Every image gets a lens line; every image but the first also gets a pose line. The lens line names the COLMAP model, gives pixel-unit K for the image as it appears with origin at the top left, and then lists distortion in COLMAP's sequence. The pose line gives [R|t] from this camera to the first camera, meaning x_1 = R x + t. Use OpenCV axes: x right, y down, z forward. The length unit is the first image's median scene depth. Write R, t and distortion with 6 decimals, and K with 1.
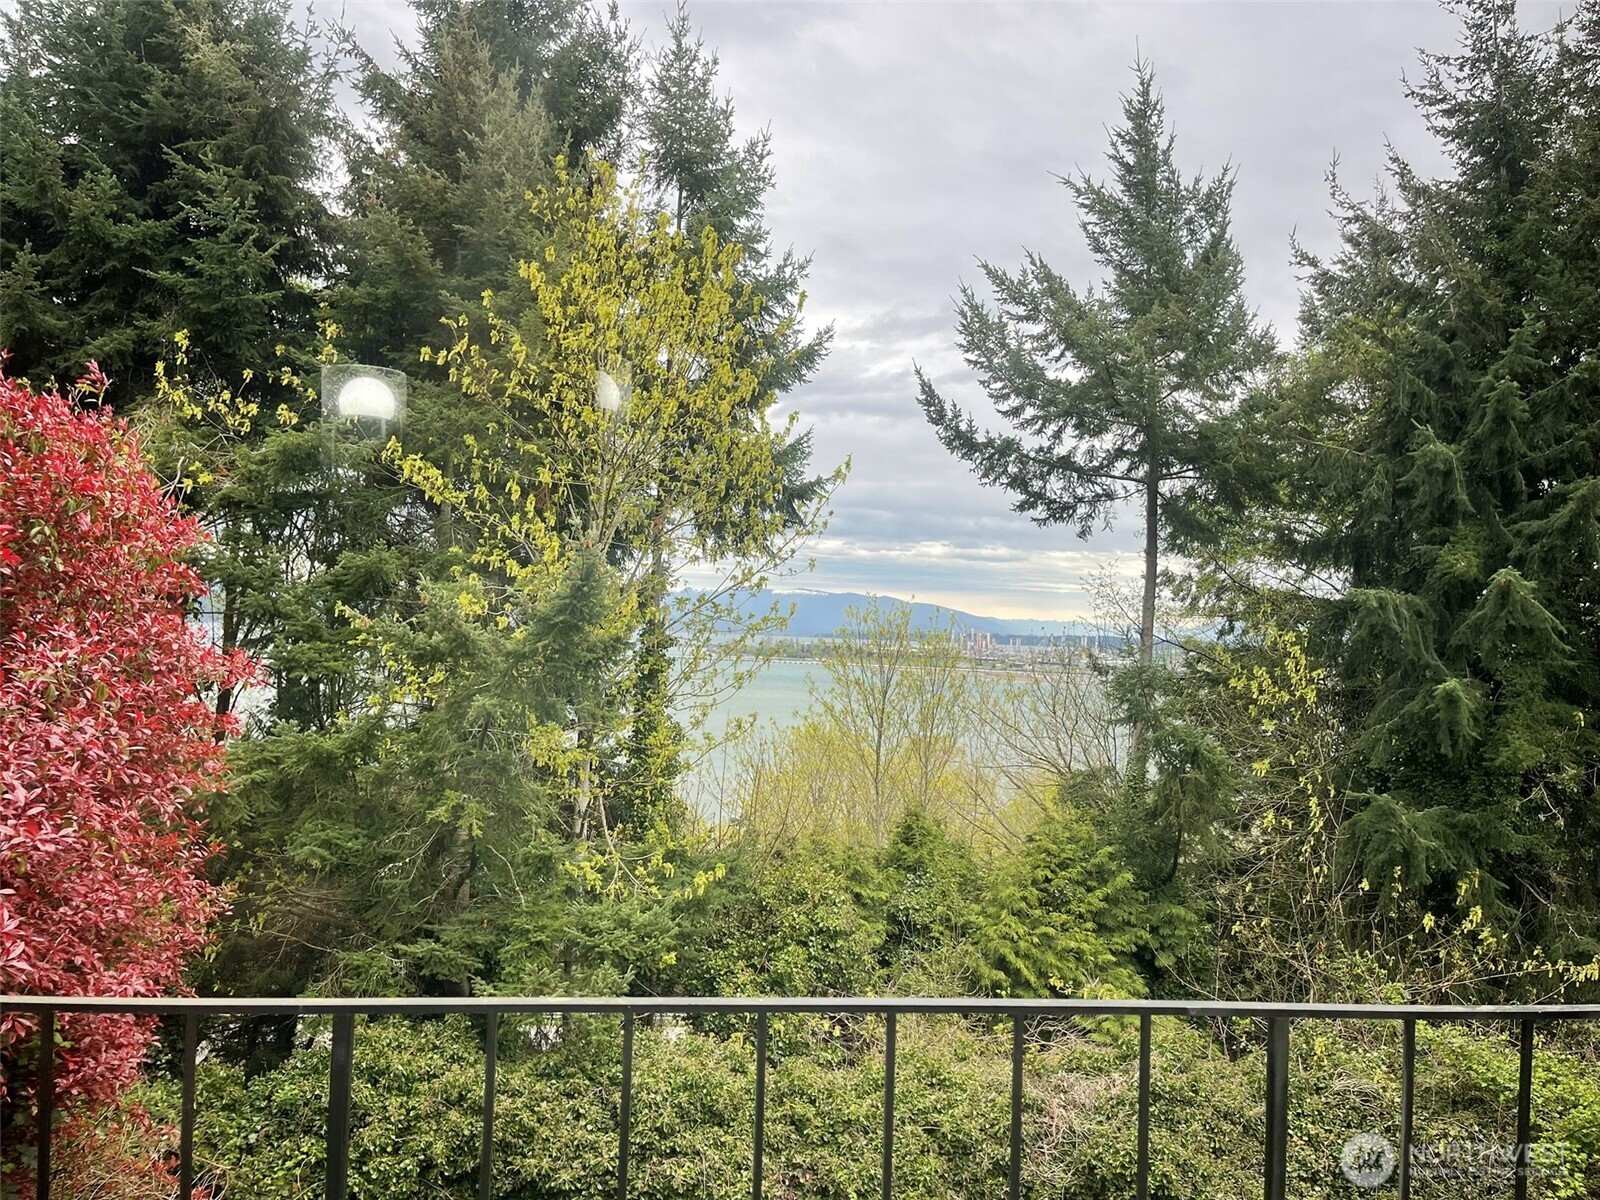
lens RADIAL K [[1241.5, 0, 798.5], [0, 1241.5, 598.9], [0, 0, 1]] dist [-0.008655, -0.007157]
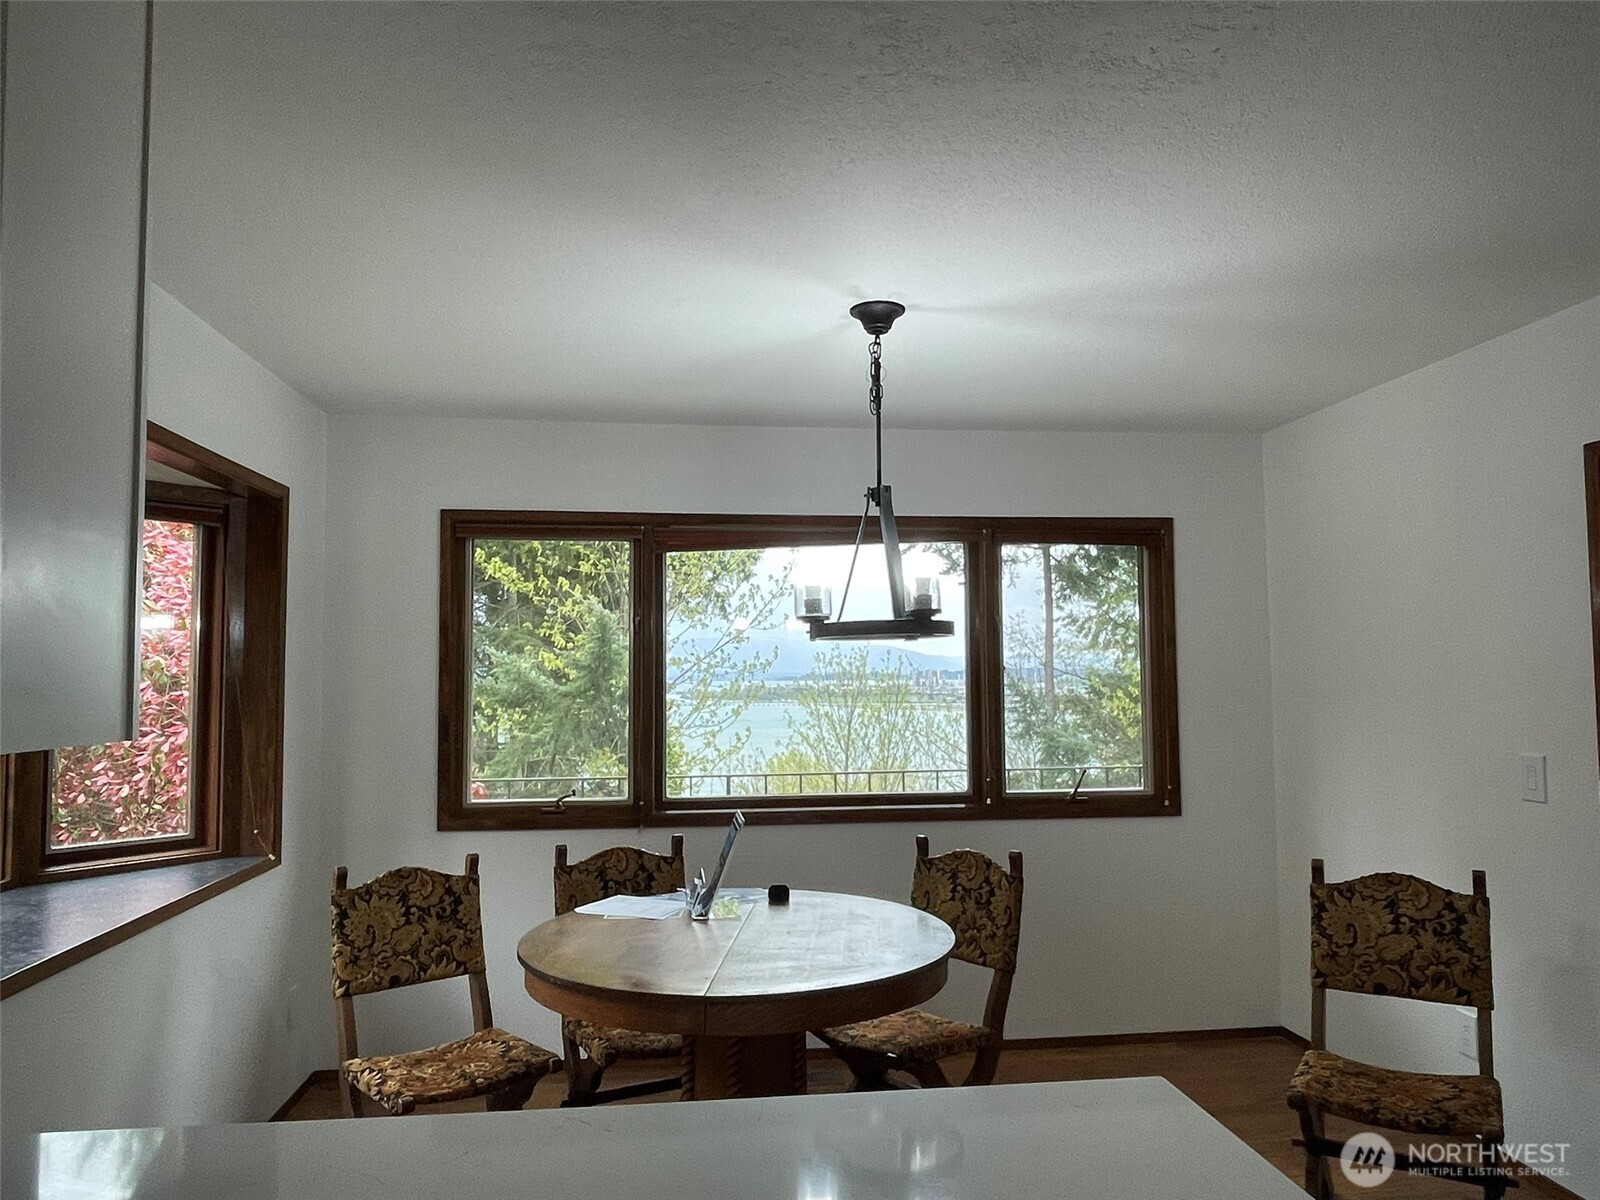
lens RADIAL K [[1085.6, 0, 801.9], [0, 1085.6, 598.5], [0, 0, 1]] dist [0.001252, 0.000634]
pose [[0.998657, -0.042785, 0.029215, -0.004986], [0.044063, 0.998033, -0.044595, -0.001550], [-0.027250, 0.045822, 0.998578, -0.107594]]
